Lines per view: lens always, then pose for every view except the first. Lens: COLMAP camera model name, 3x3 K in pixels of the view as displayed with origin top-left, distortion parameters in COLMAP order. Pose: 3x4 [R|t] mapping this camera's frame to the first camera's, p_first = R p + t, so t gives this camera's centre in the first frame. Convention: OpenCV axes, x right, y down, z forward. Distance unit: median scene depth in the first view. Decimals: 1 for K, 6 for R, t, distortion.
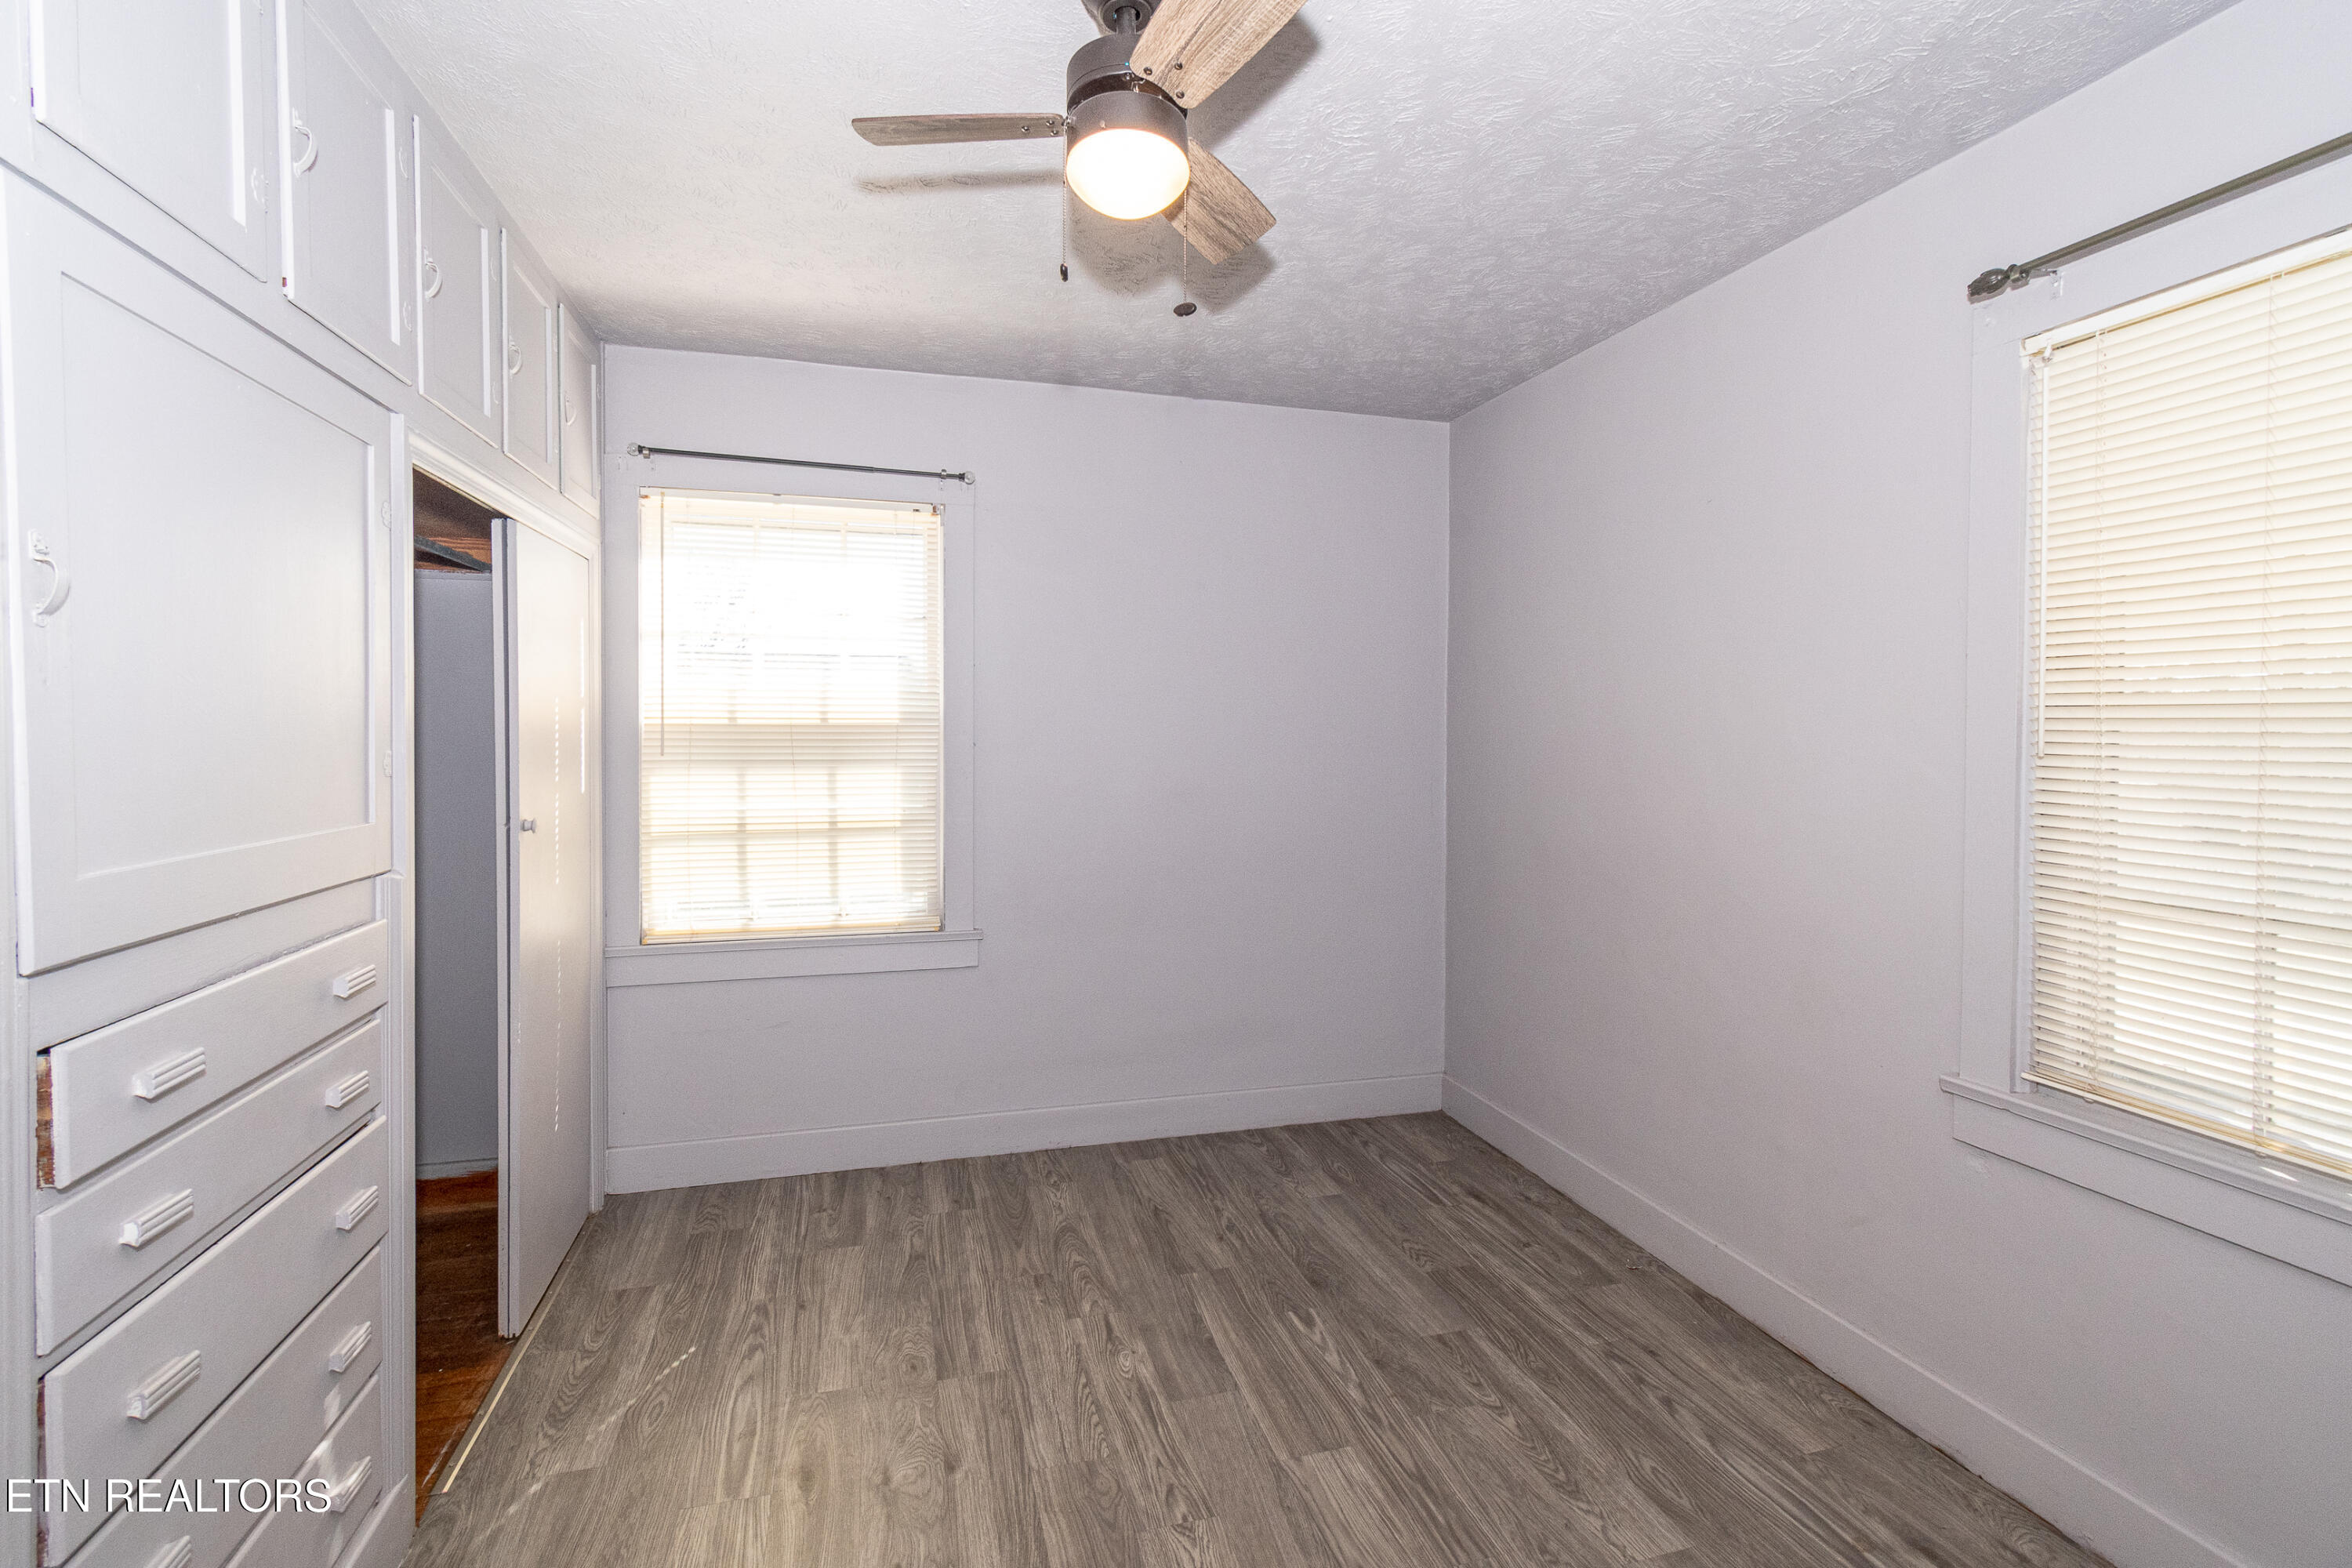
lens RADIAL K [[1038.8, 0, 1157.2], [0, 1038.8, 746.2], [0, 0, 1]] dist [0.001628, -0.001203]
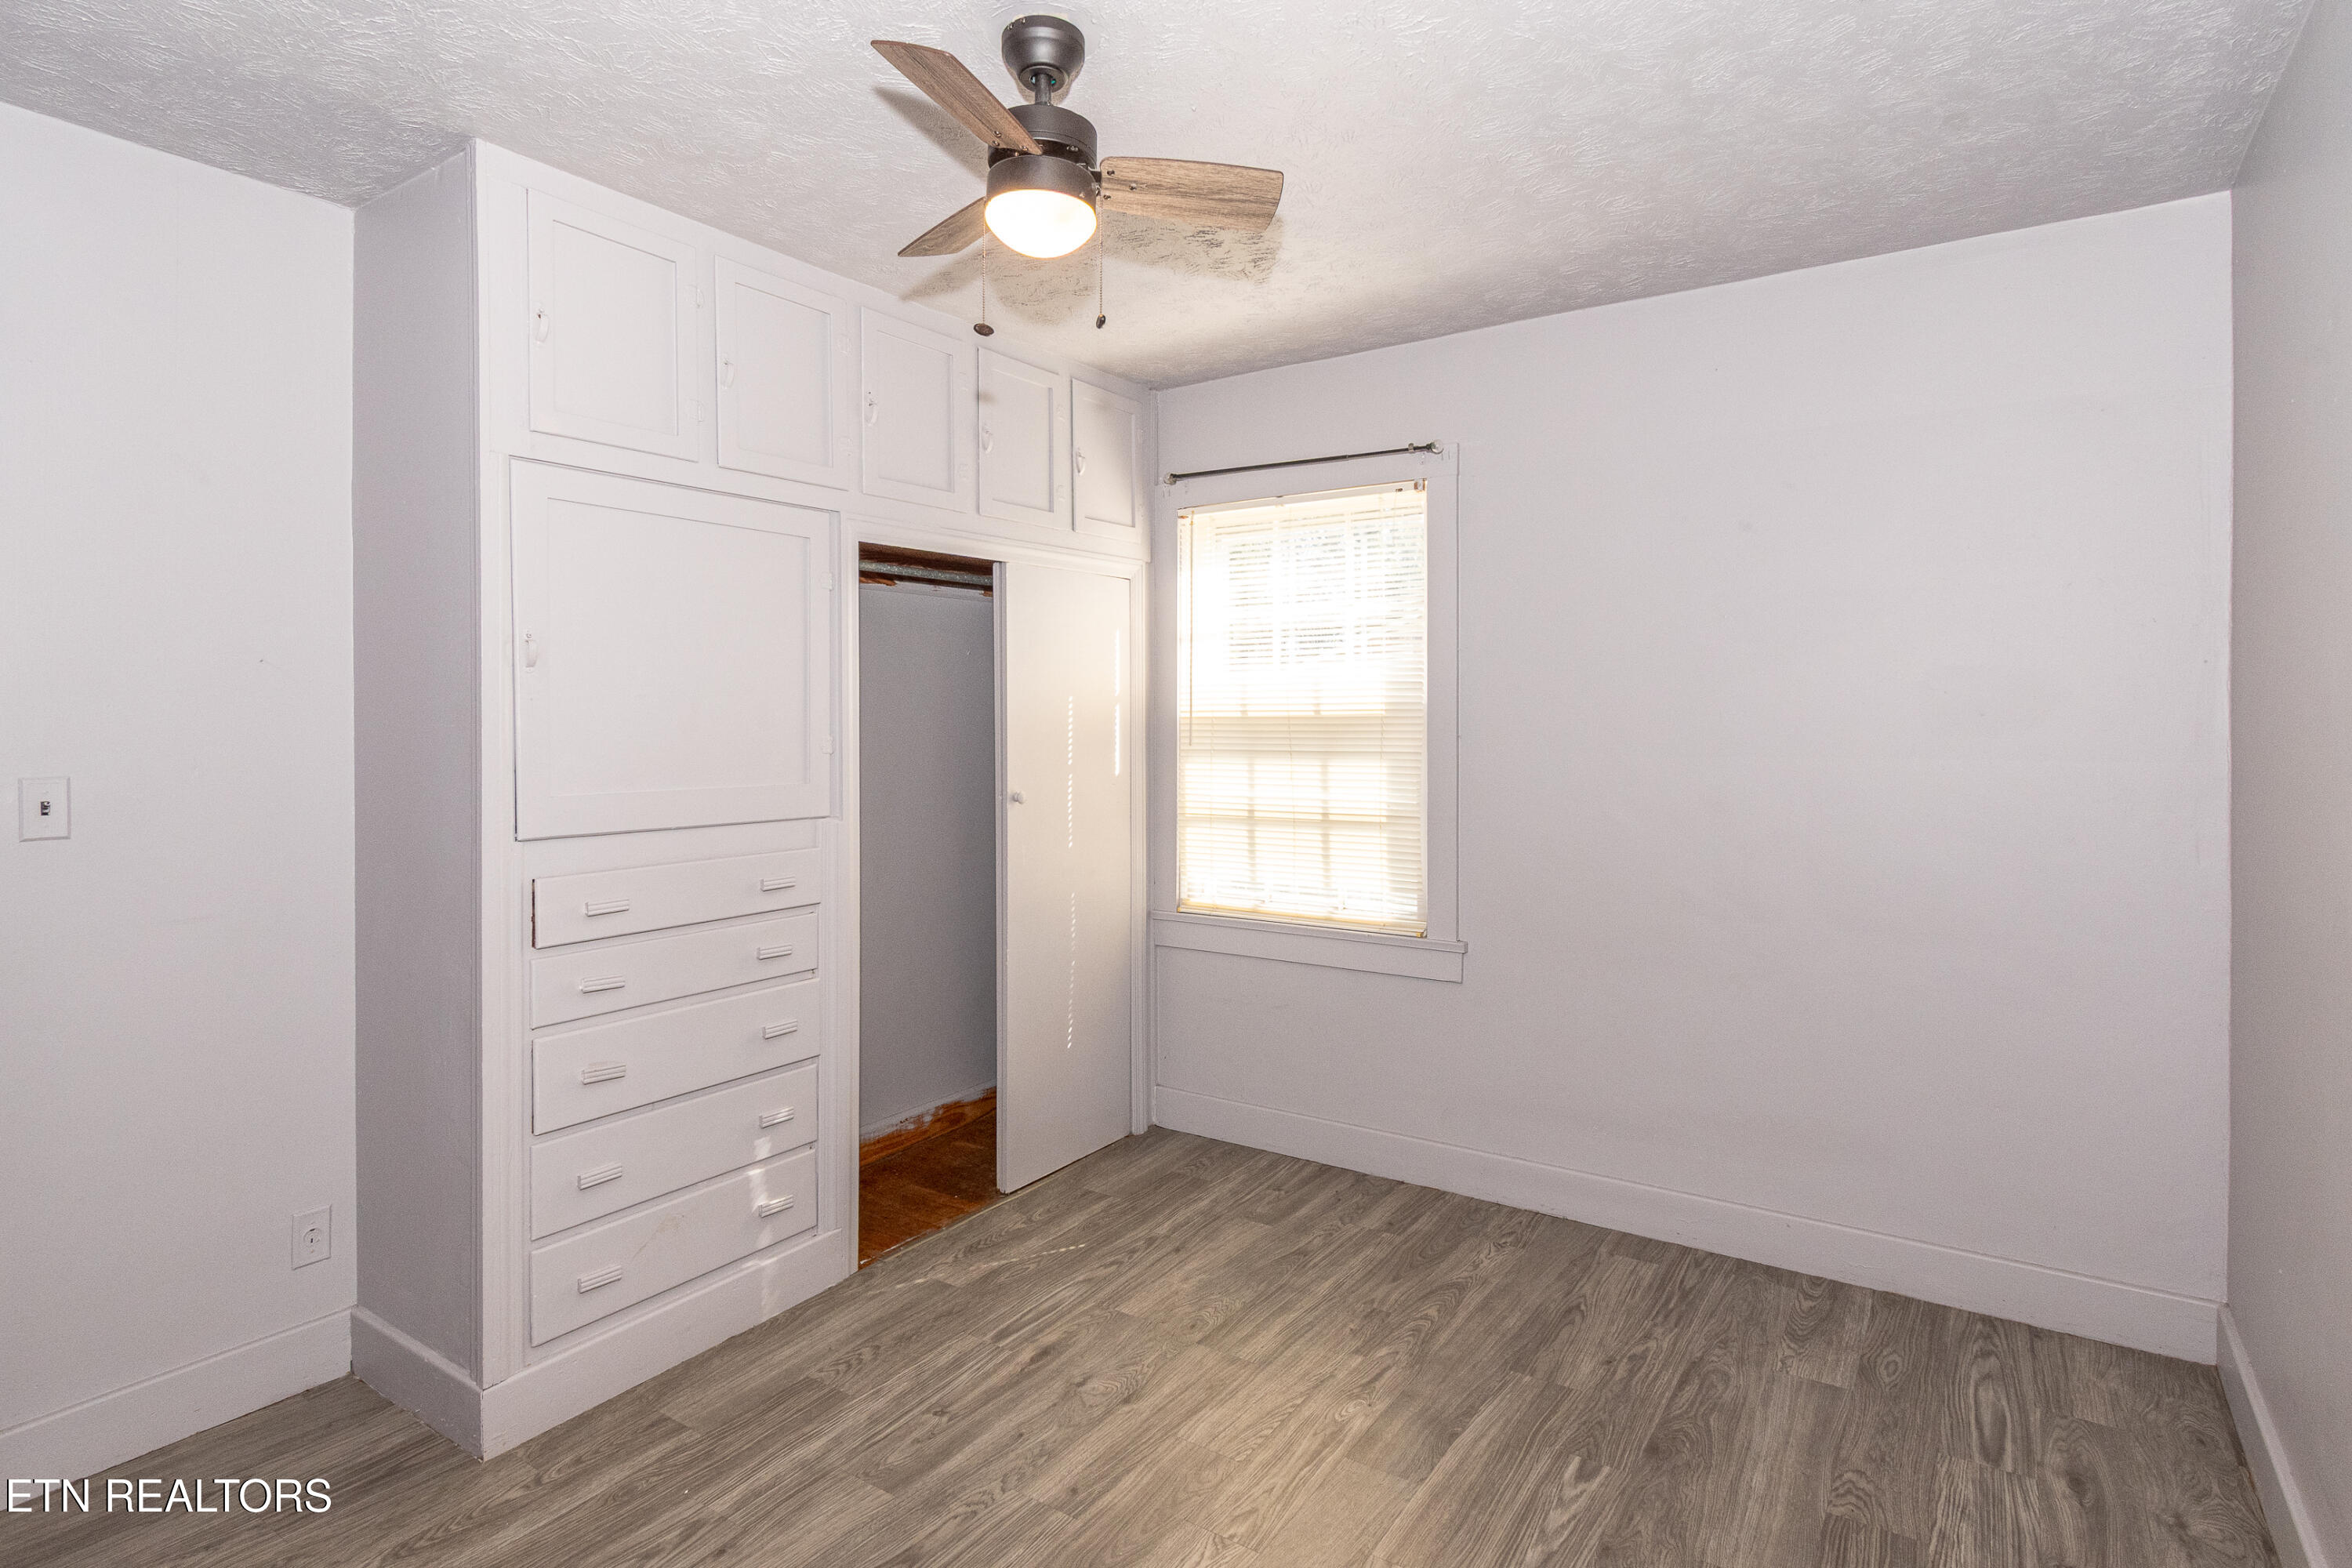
lens RADIAL K [[1215.2, 0, 1163.7], [0, 1215.2, 729.5], [0, 0, 1]] dist [0.012281, -0.008372]
pose [[0.650441, -0.000108, -0.759556, 0.594693], [-0.007876, 0.999945, -0.006887, 0.001547], [0.759516, 0.010462, 0.650405, 0.146181]]
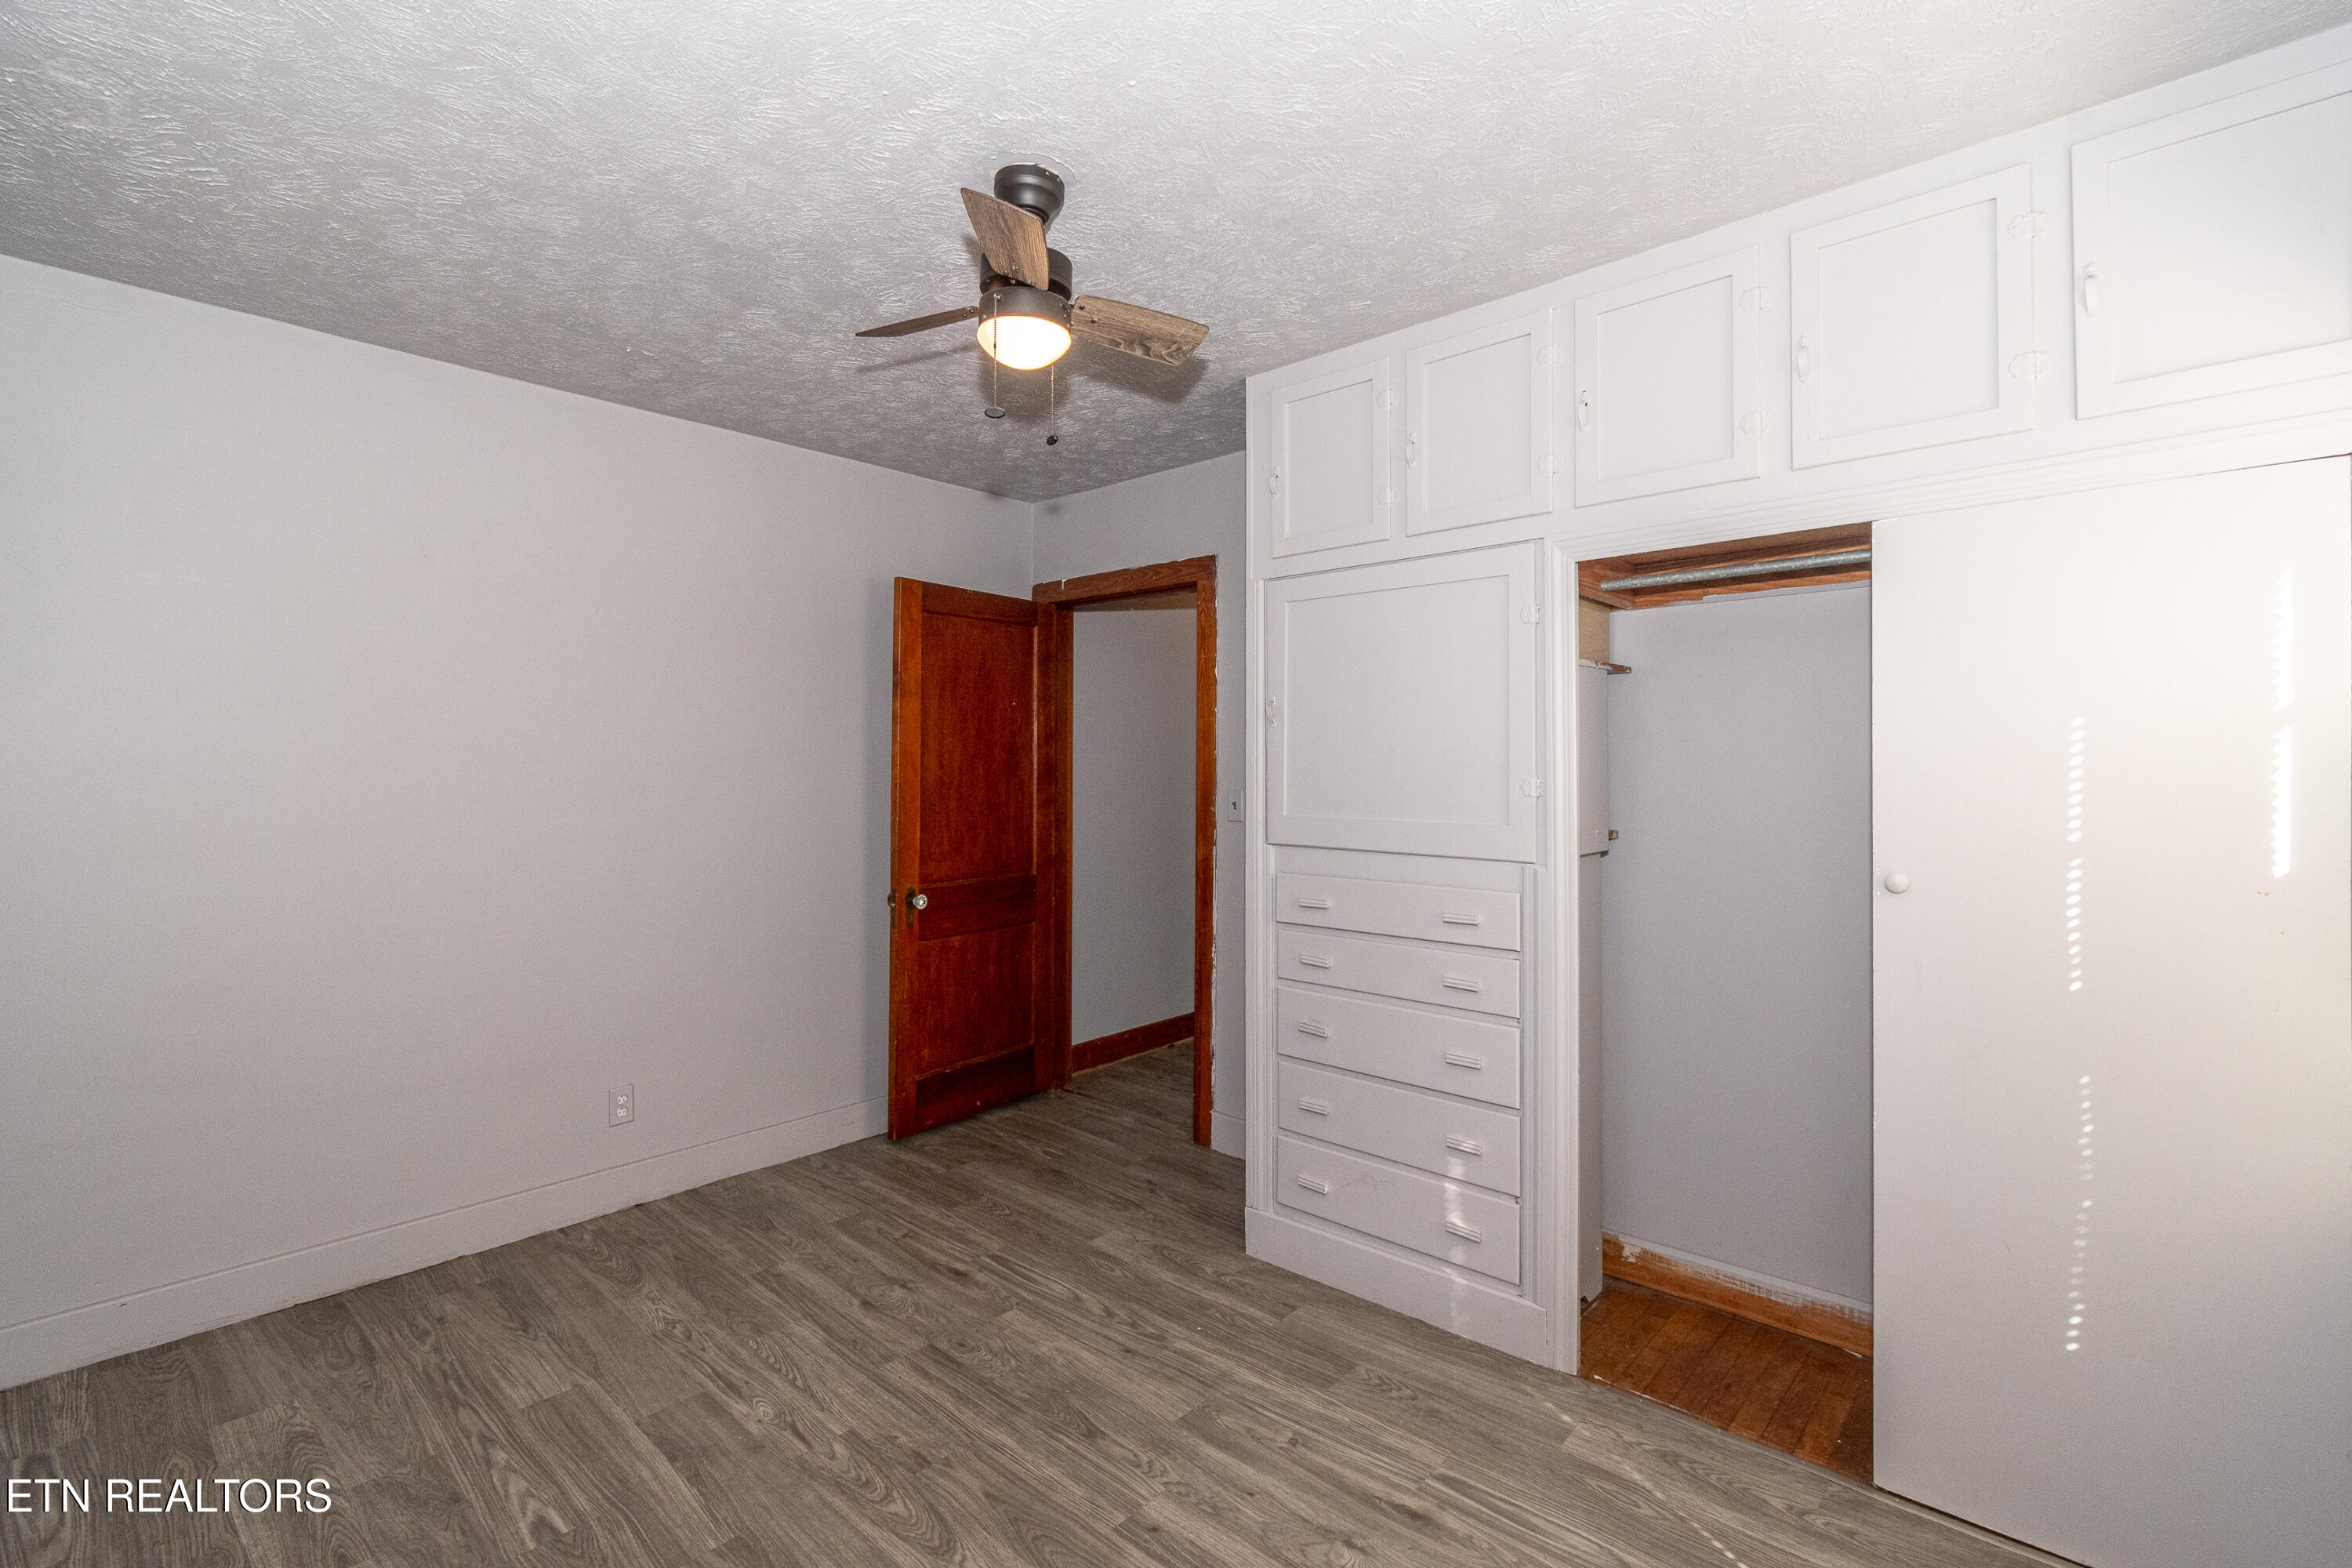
lens RADIAL K [[1038.8, 0, 1155.9], [0, 1038.8, 780.1], [0, 0, 1]] dist [0.001628, -0.001203]
pose [[-0.842840, 0.006744, -0.538123, 0.160795], [-0.009625, 0.999573, 0.027604, -0.031203], [0.538079, 0.028445, -0.842414, 1.767447]]
